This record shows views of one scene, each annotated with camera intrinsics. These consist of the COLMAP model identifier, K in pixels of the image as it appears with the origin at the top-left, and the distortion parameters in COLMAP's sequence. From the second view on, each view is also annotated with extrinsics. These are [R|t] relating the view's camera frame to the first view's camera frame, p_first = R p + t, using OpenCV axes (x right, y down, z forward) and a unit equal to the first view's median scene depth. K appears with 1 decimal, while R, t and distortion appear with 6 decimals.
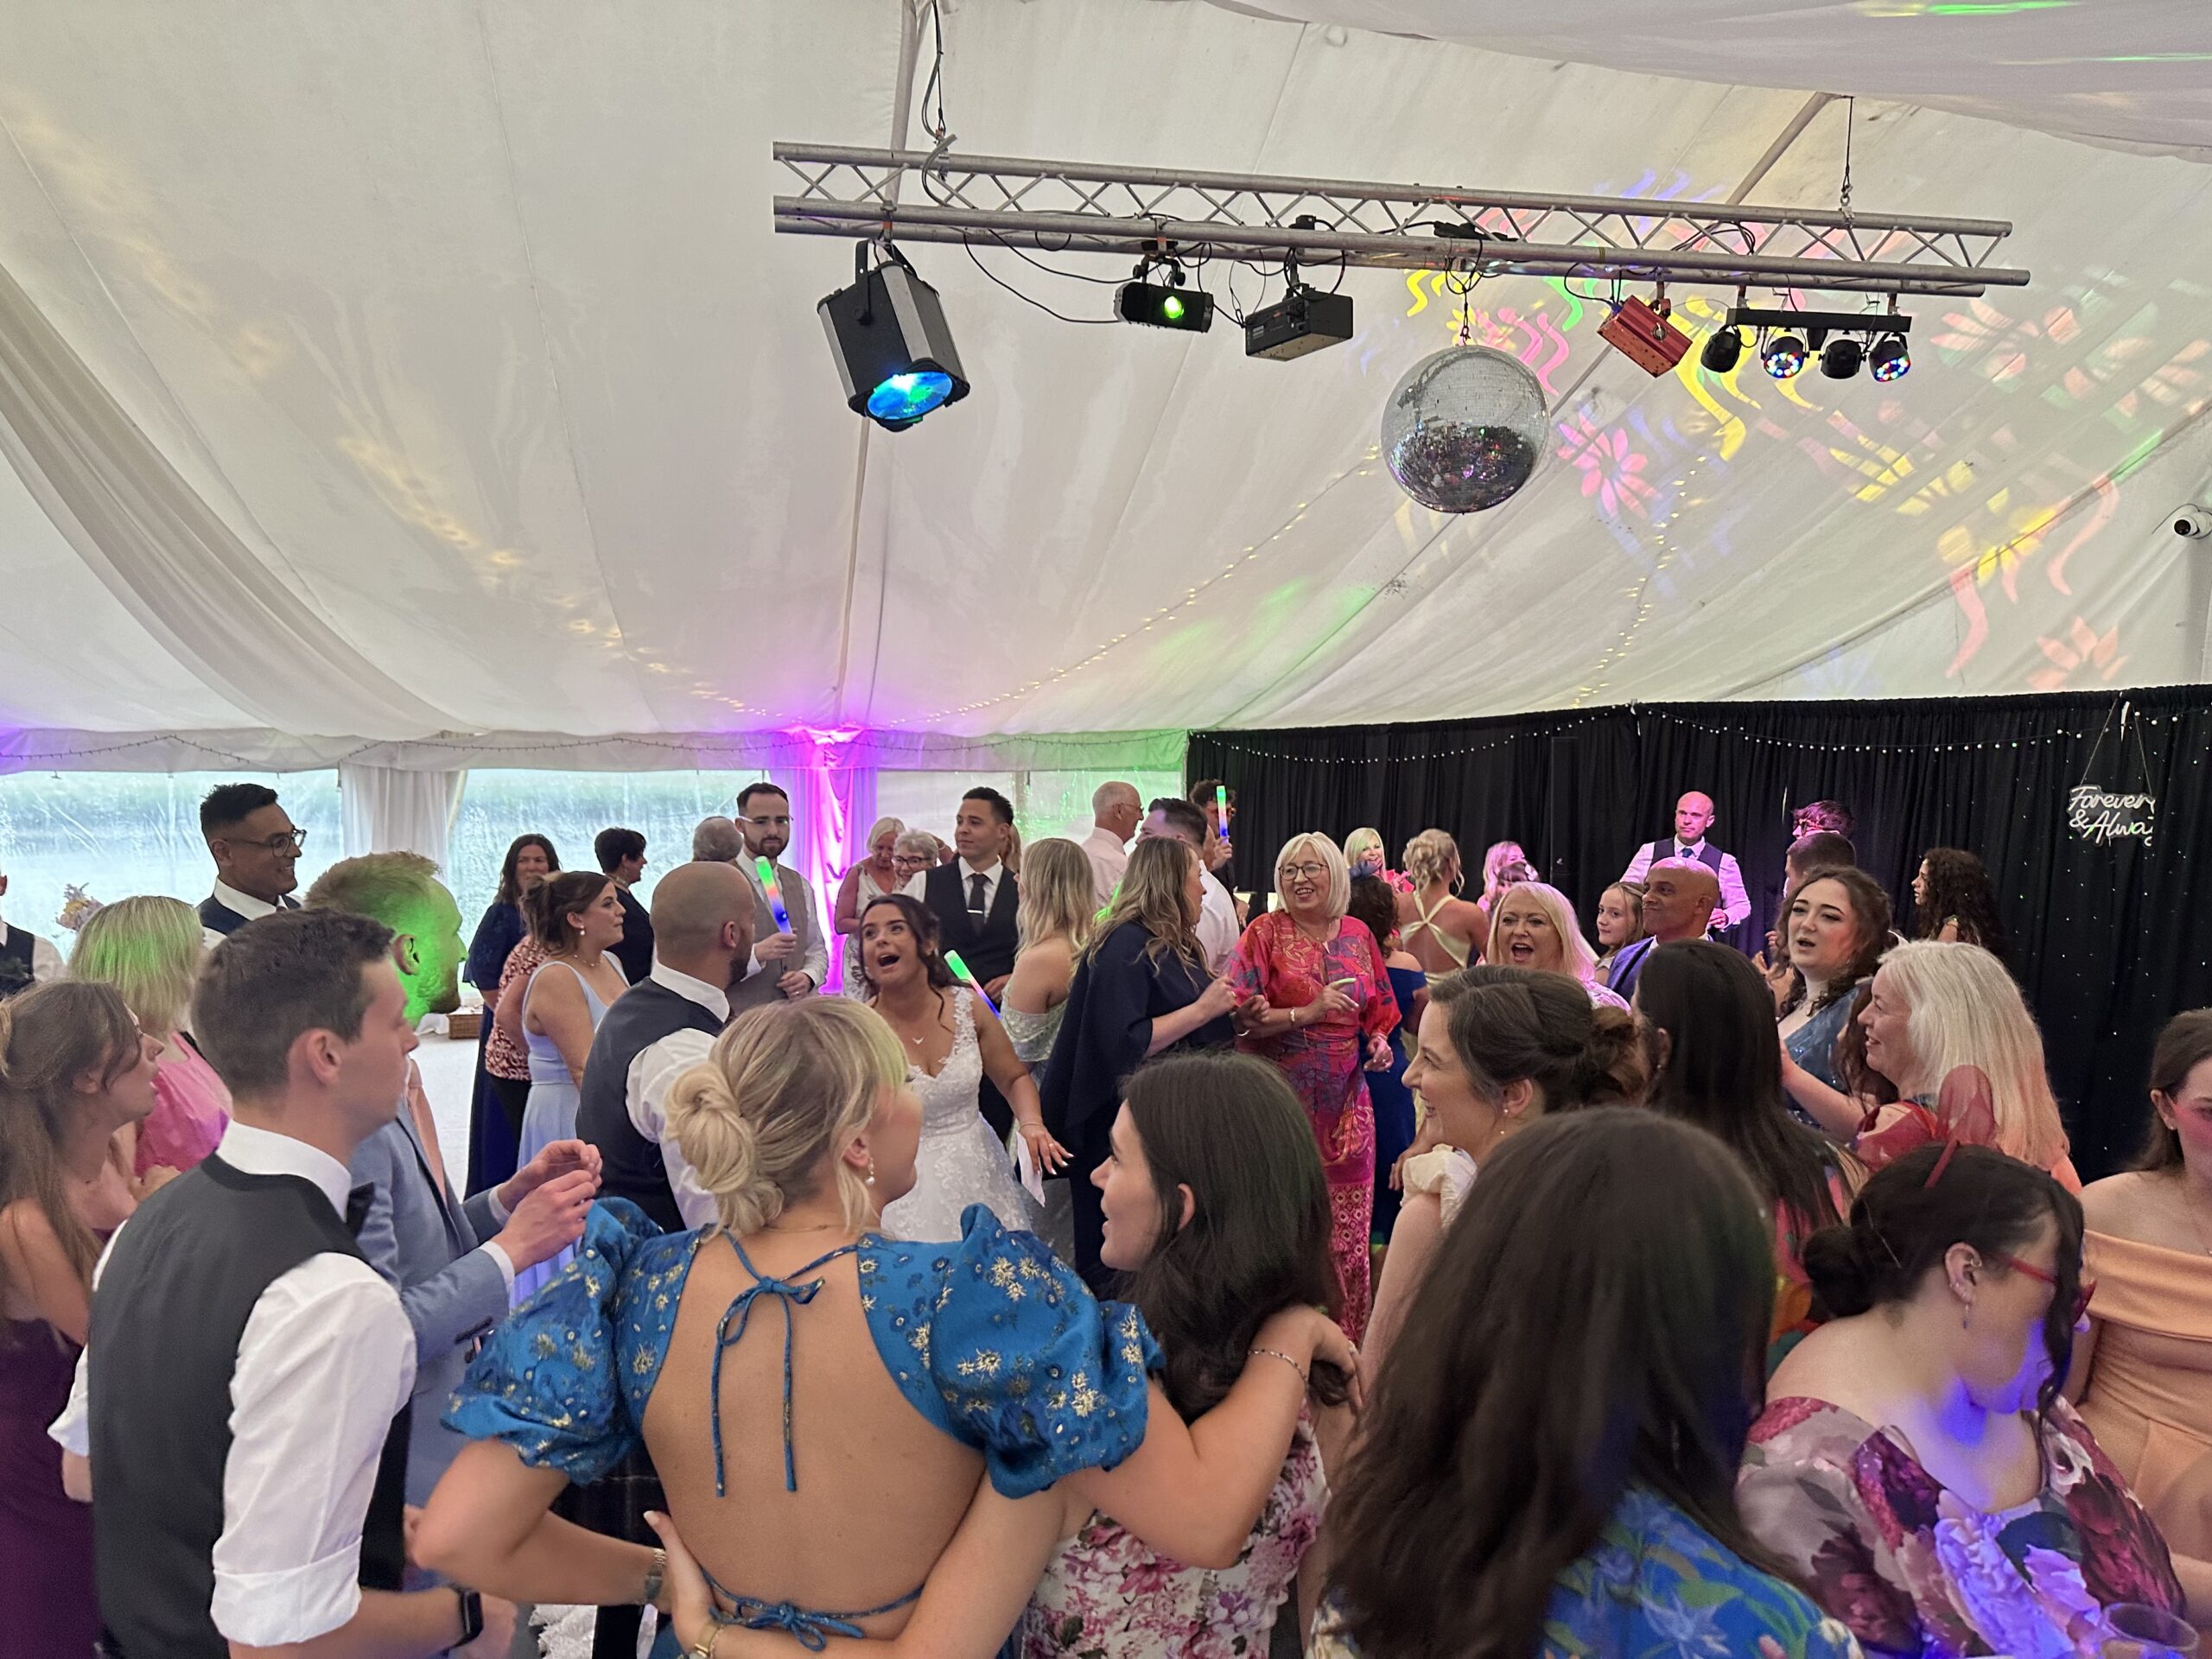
lens RADIAL K [[1591.3, 0, 1107.1], [0, 1591.3, 822.6], [0, 0, 1]] dist [0.028541, -0.023222]
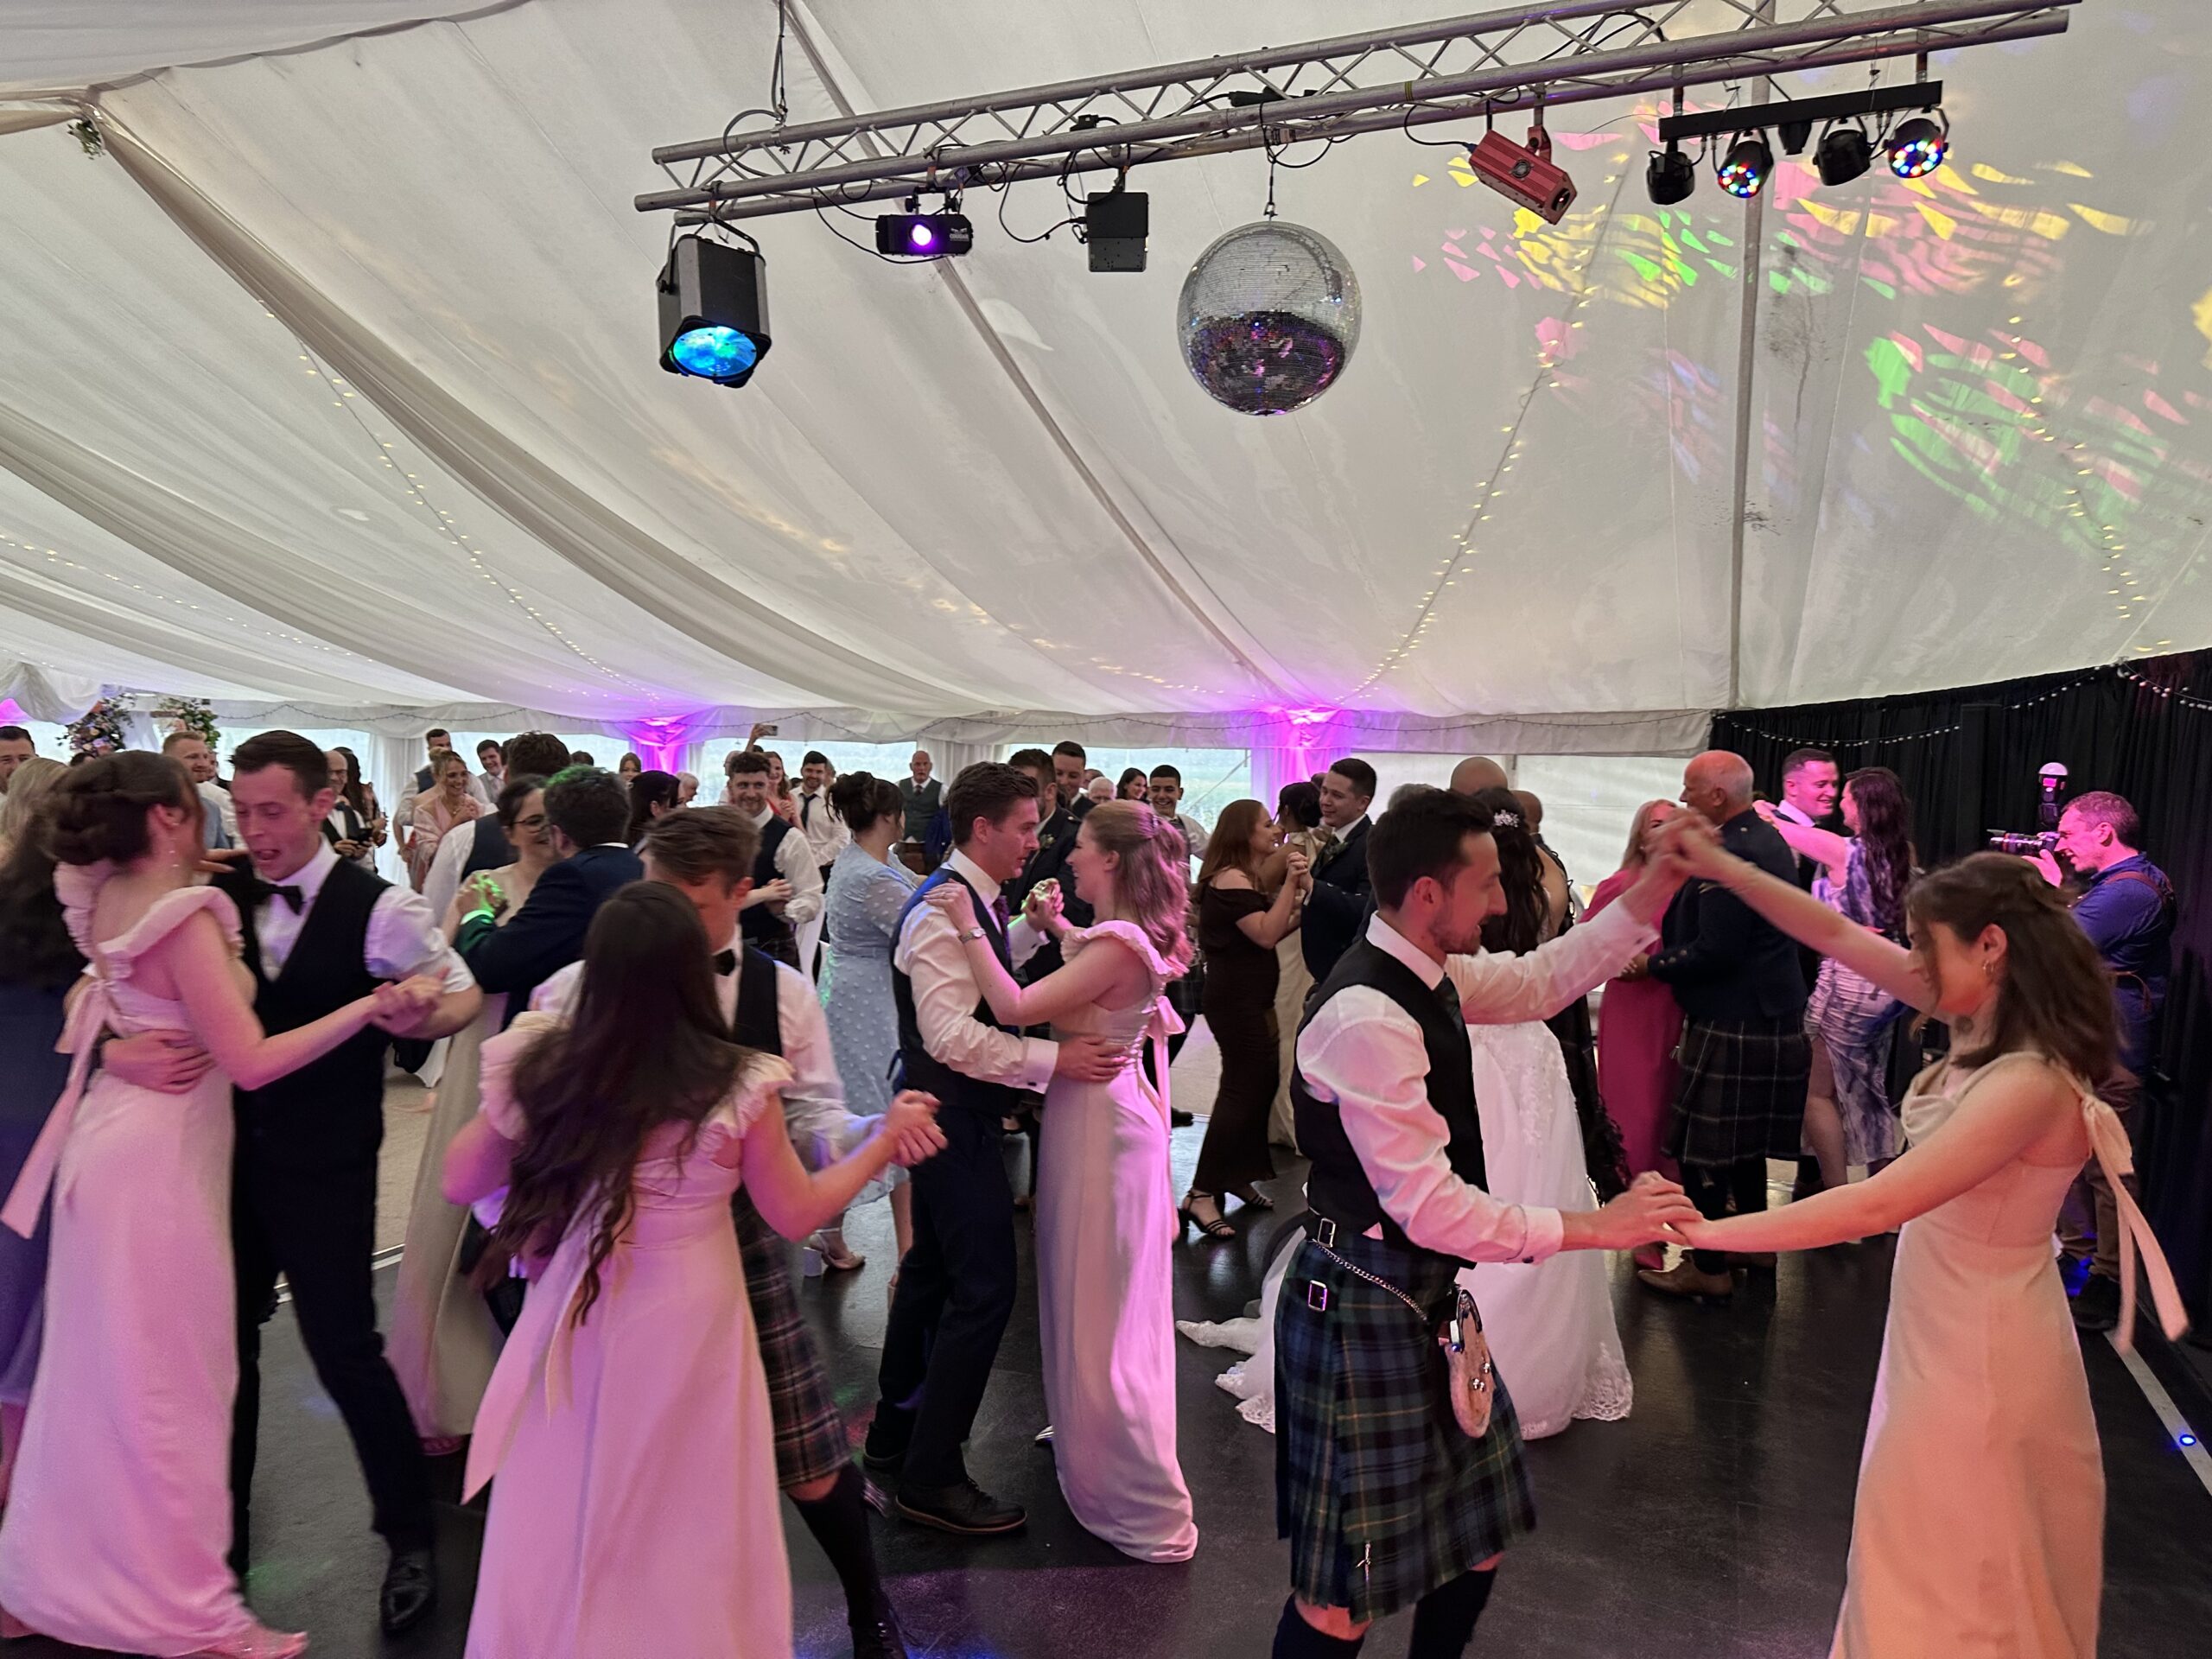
lens RADIAL K [[1591.3, 0, 1107.1], [0, 1591.3, 822.6], [0, 0, 1]] dist [0.028541, -0.023222]
pose [[0.832466, 0.038475, -0.552739, 0.632191], [-0.044518, 0.999005, 0.002491, 0.036903], [0.552285, 0.022533, 0.833351, 0.203045]]
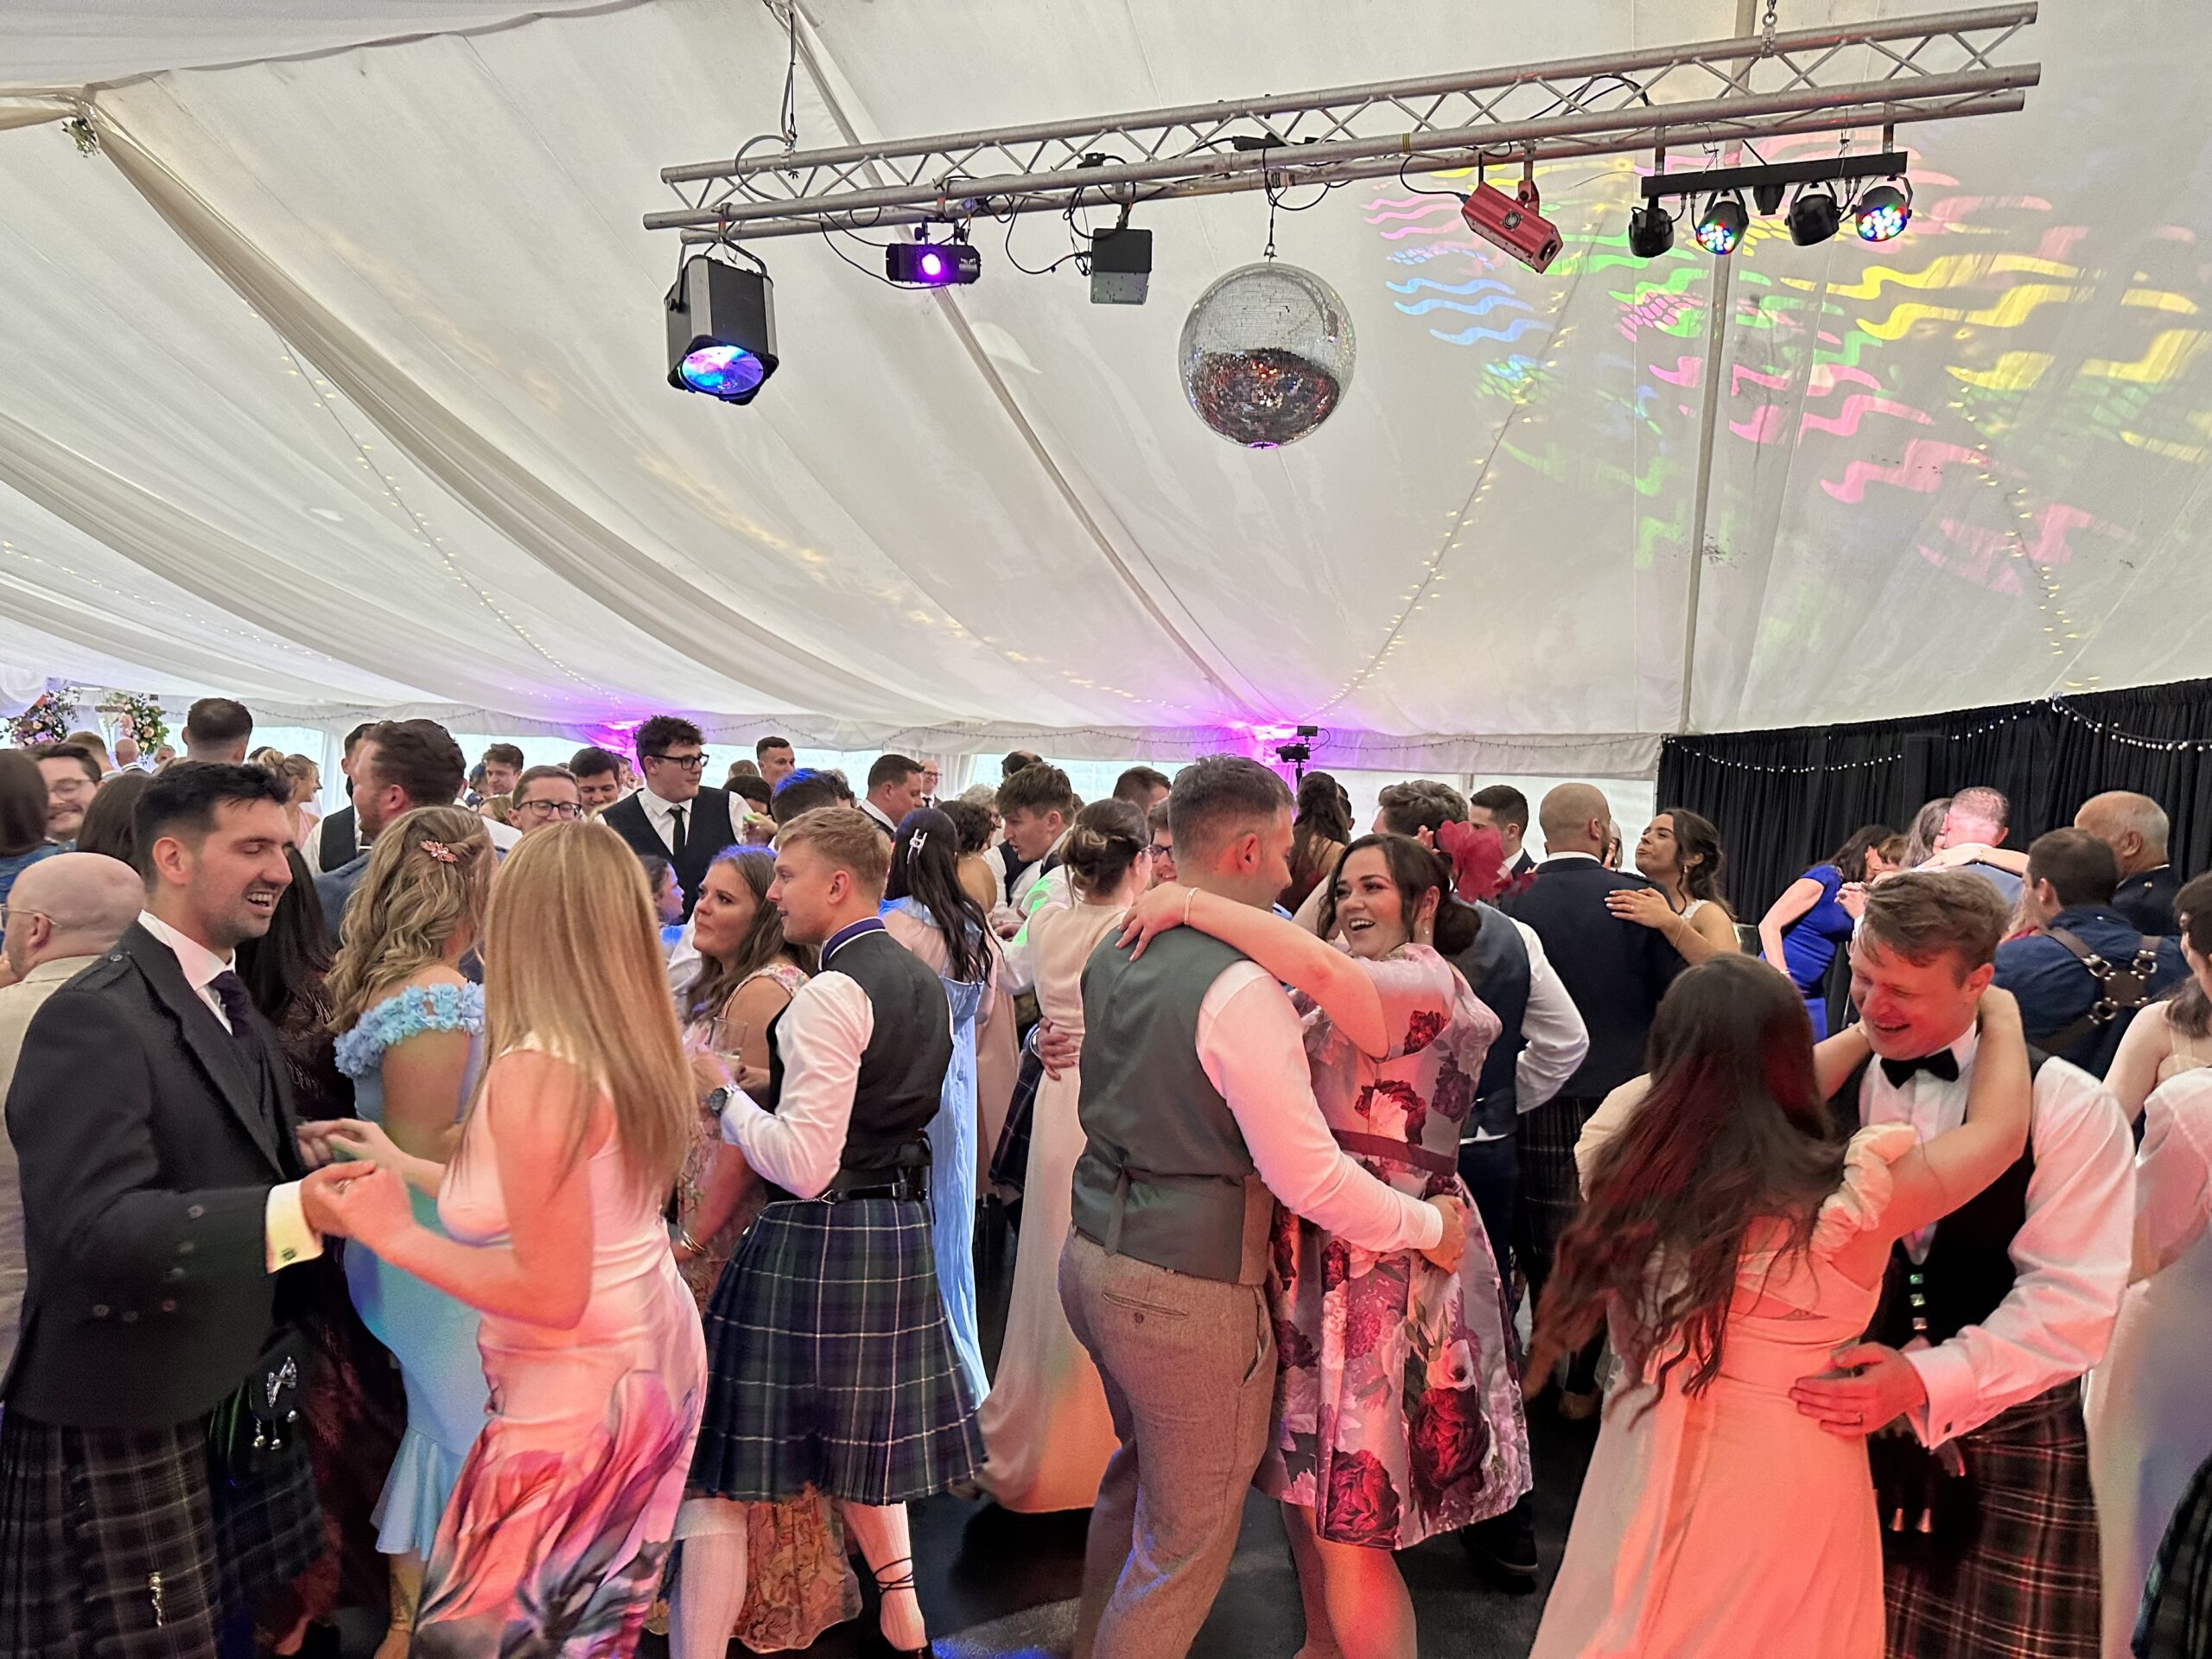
lens RADIAL K [[1590.7, 0, 1117.7], [0, 1590.7, 828.8], [0, 0, 1]] dist [0.036438, -0.033767]
pose [[0.853798, 0.050102, -0.518188, 0.624383], [-0.059780, 0.998210, -0.001984, 0.035793], [0.517160, 0.032671, 0.855265, 0.161342]]
